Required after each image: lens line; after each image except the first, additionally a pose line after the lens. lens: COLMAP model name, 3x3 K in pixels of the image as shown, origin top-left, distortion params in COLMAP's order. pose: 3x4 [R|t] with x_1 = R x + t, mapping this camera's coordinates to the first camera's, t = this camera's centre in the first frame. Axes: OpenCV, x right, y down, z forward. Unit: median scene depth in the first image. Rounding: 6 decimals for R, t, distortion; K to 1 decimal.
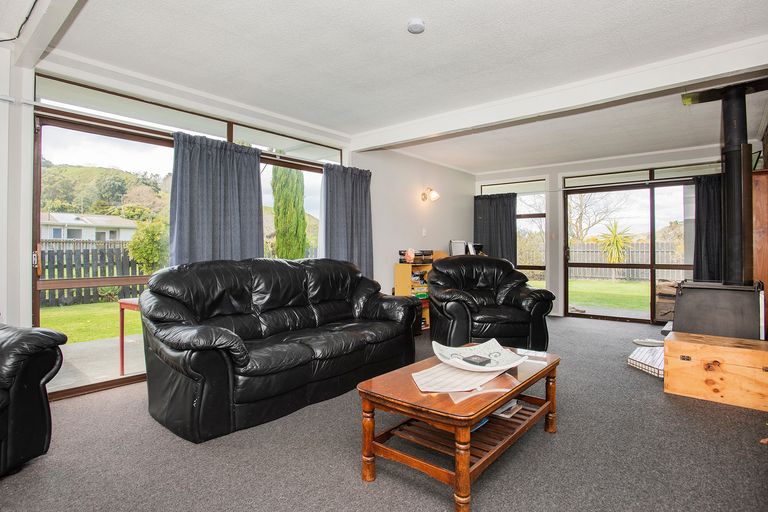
lens RADIAL K [[414.7, 0, 384.0], [0, 414.7, 256.0], [0, 0, 1]] dist [-0.003389, -0.000384]
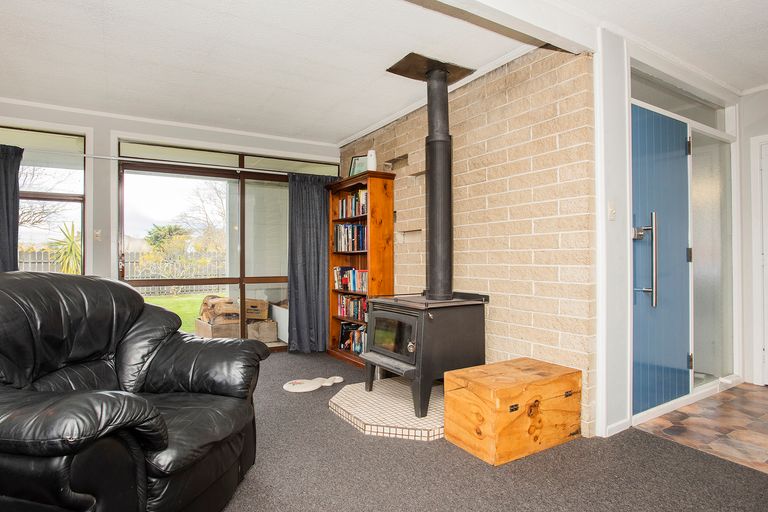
lens RADIAL K [[440.6, 0, 384.0], [0, 440.6, 256.0], [0, 0, 1]] dist [-0.053847, 0.000021]
pose [[0.331724, 0.004976, 0.943364, -0.032369], [0.016347, 0.999806, -0.011022, -0.007028], [-0.943235, 0.019078, 0.331578, 0.482925]]
